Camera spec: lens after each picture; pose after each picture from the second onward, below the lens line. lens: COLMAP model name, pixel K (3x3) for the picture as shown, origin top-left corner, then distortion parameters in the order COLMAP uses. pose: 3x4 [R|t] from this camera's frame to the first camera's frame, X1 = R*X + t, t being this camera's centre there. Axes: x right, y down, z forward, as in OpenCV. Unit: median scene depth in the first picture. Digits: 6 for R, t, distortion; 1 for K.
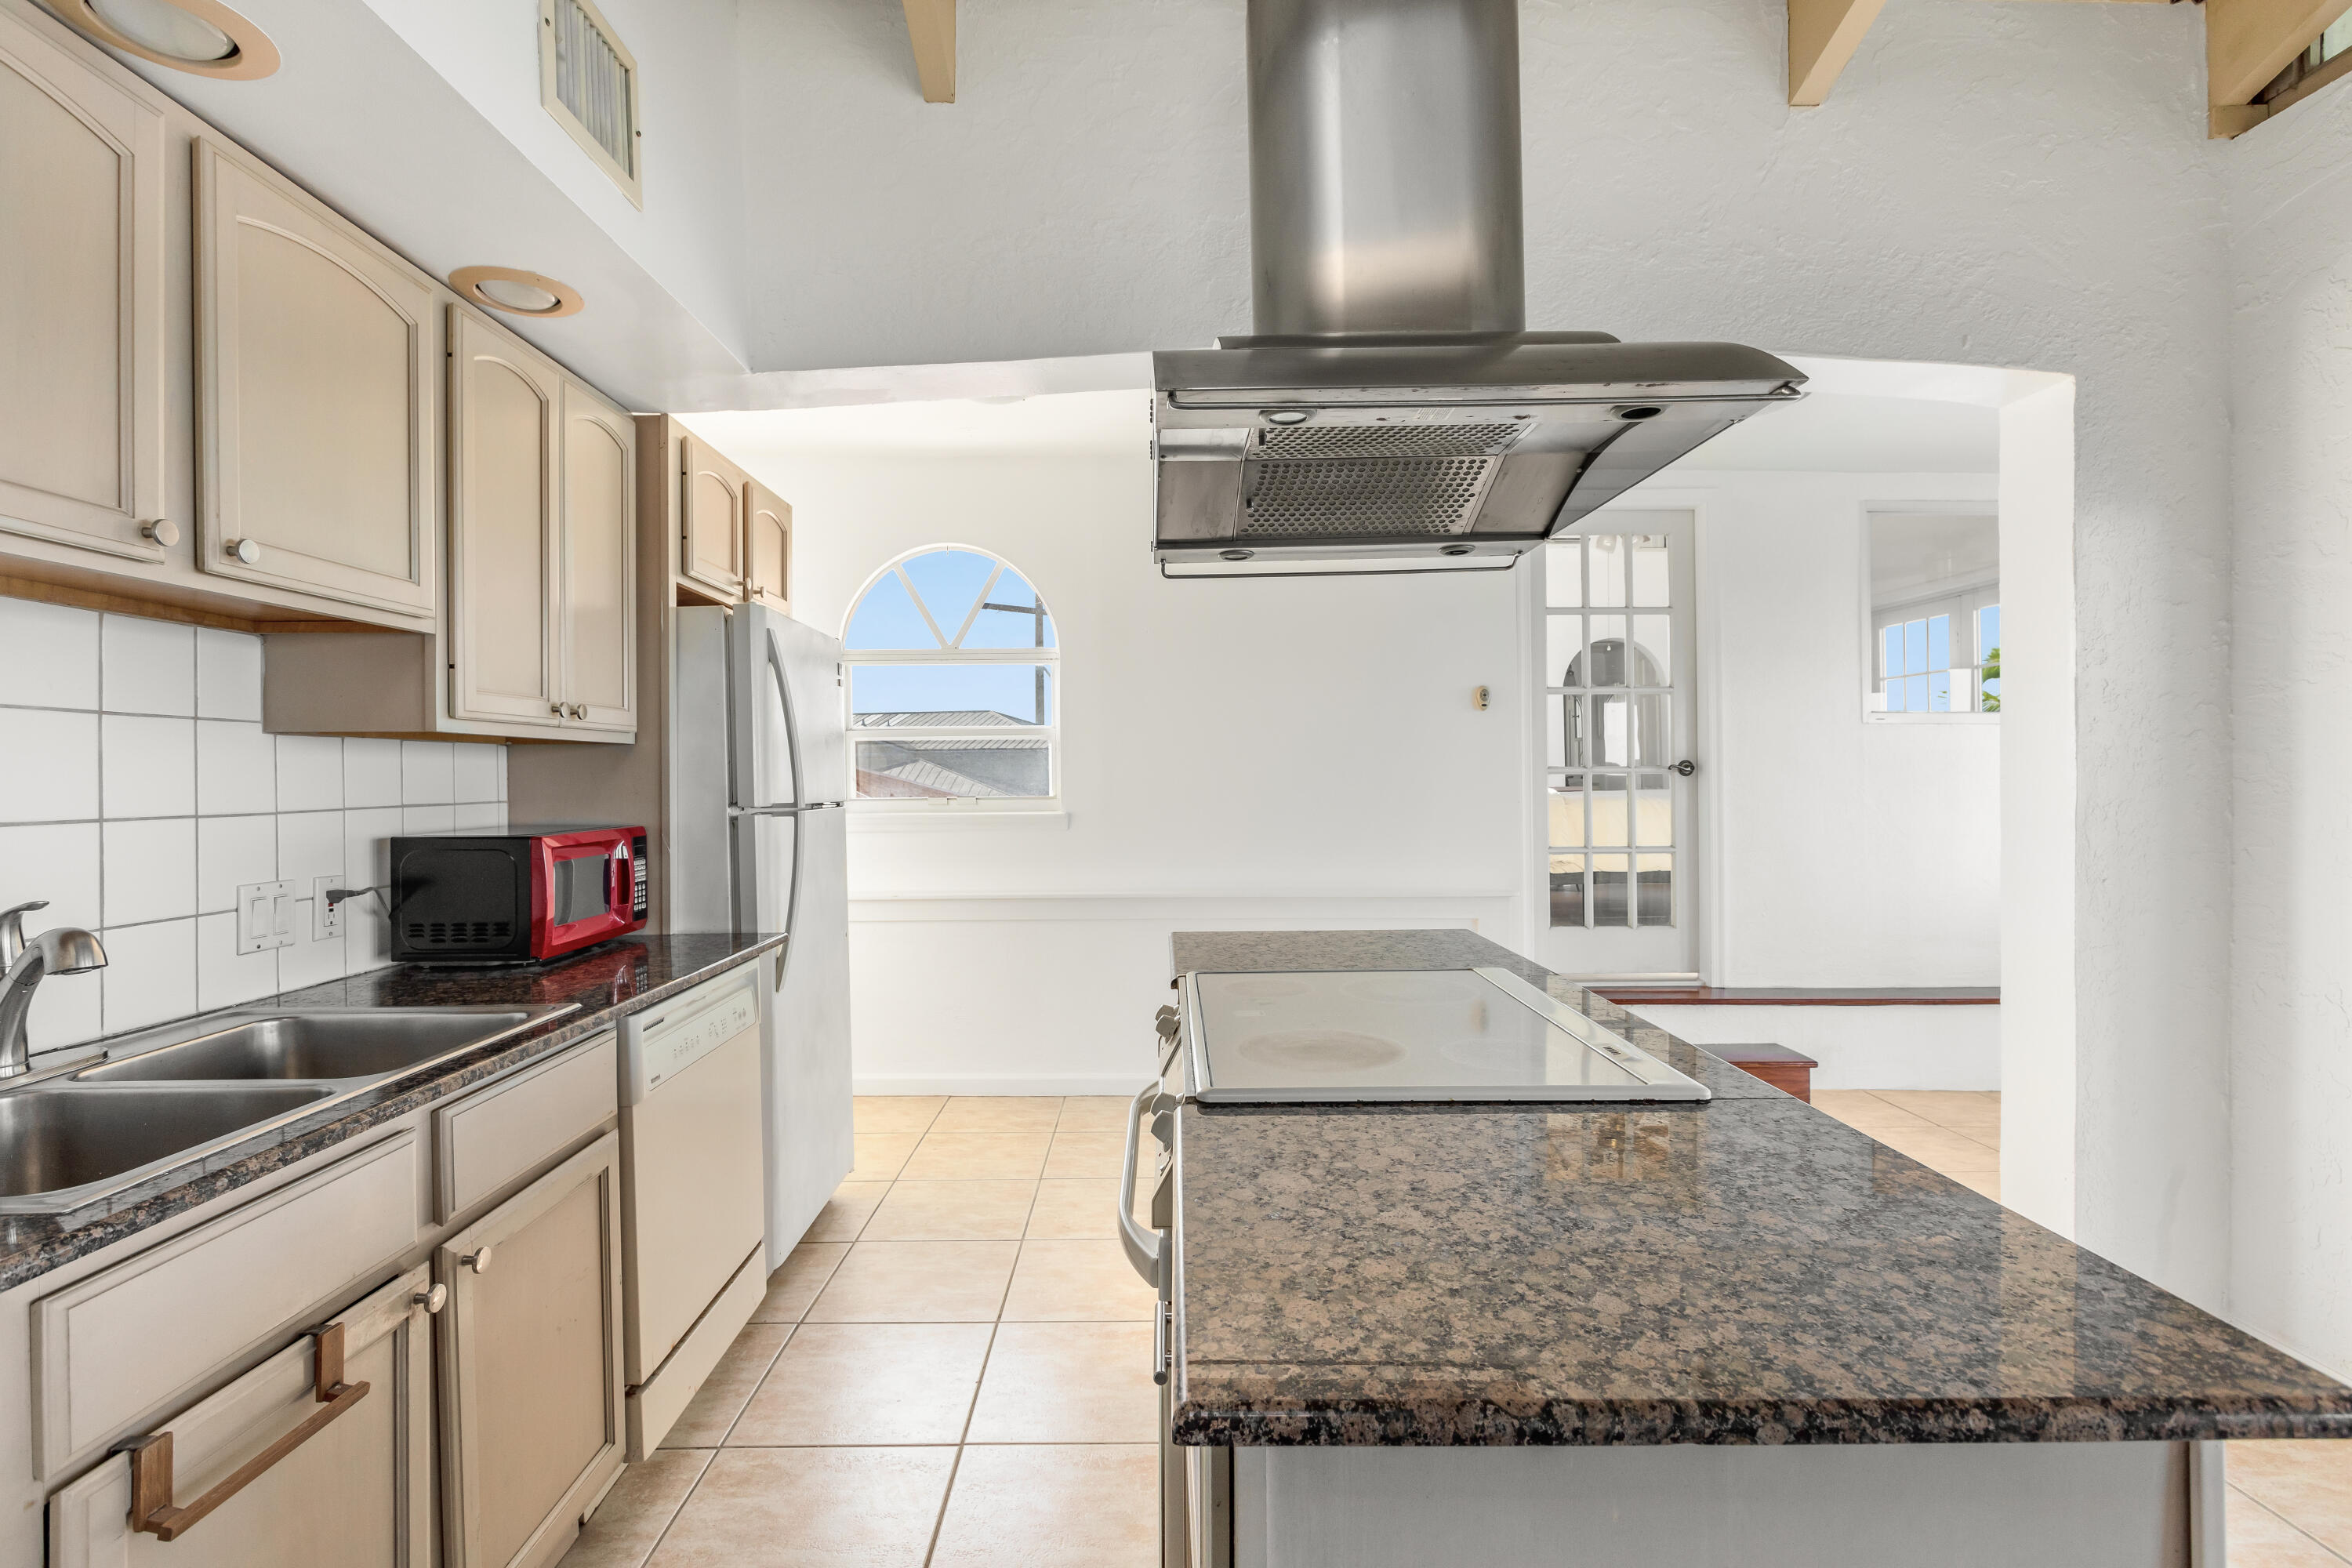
lens RADIAL K [[1087.2, 0, 1168.4], [0, 1087.2, 777.1], [0, 0, 1]] dist [-0.010585, -0.000921]
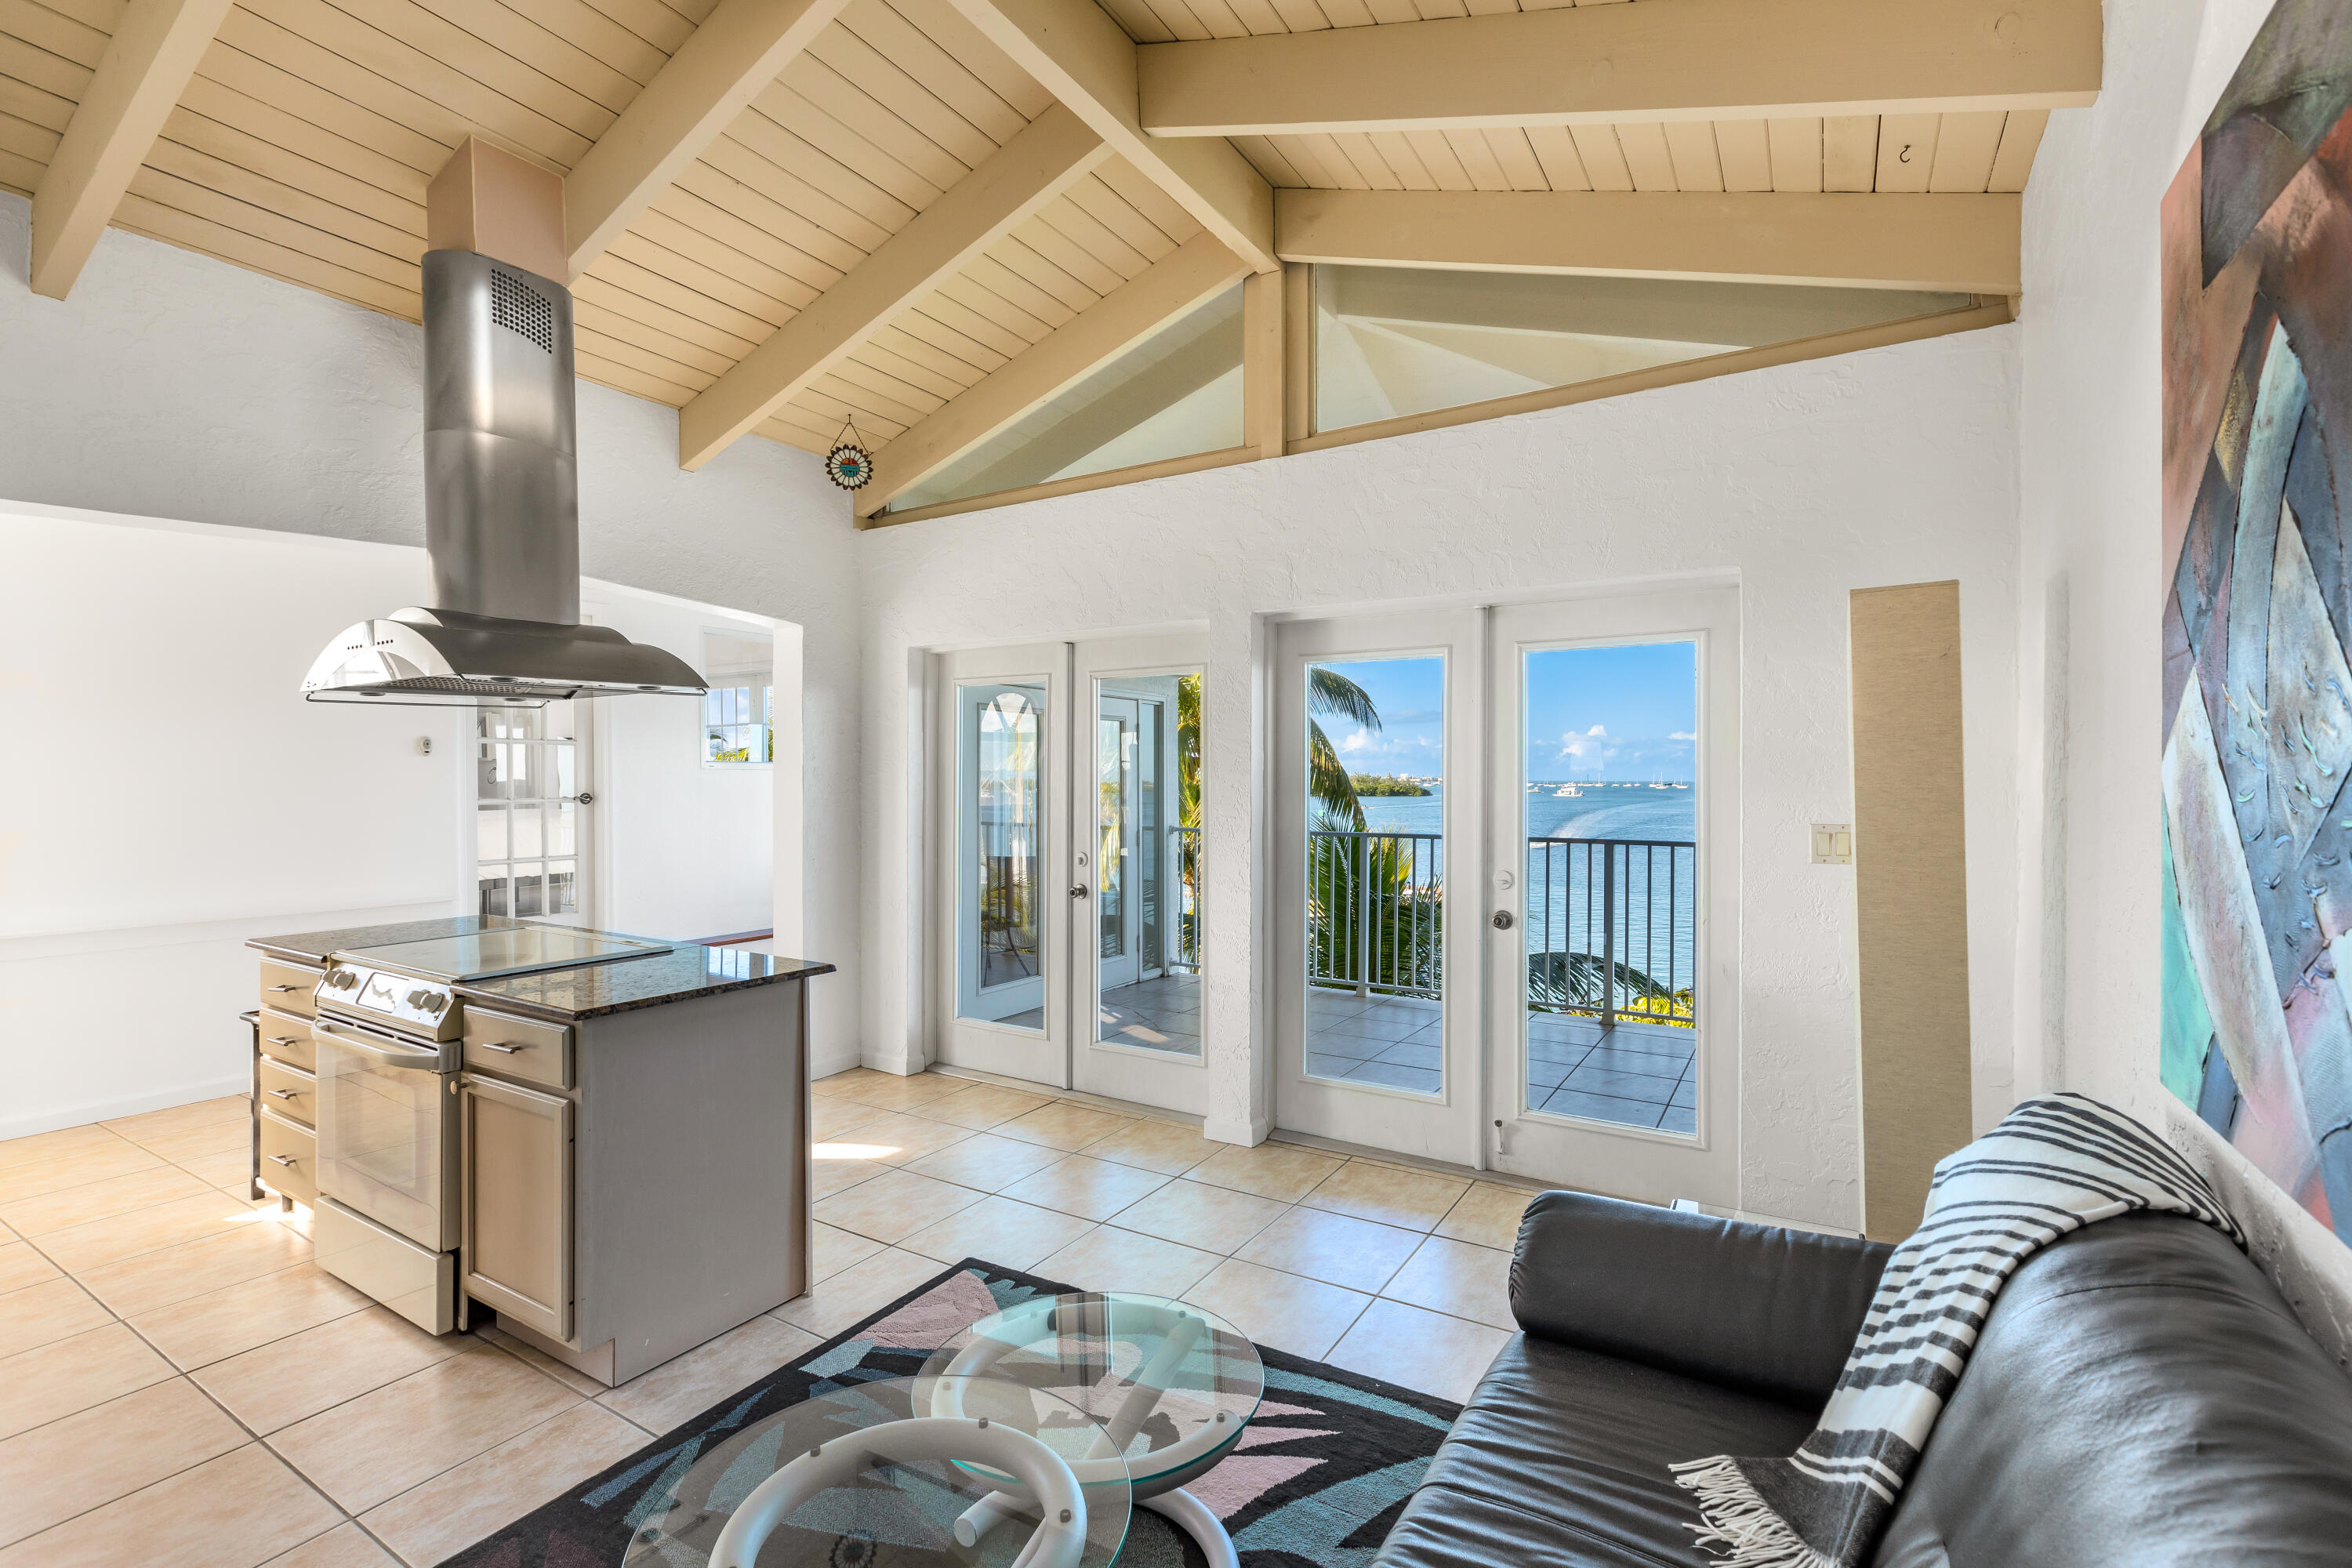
lens RADIAL K [[1051.1, 0, 1173.1], [0, 1051.1, 783.8], [0, 0, 1]] dist [0.014067, 0.000004]
pose [[0.532534, 0.002062, 0.846406, -0.536012], [0.000926, 0.999995, -0.003019, -0.044150], [-0.846408, 0.002391, 0.532530, -0.731723]]
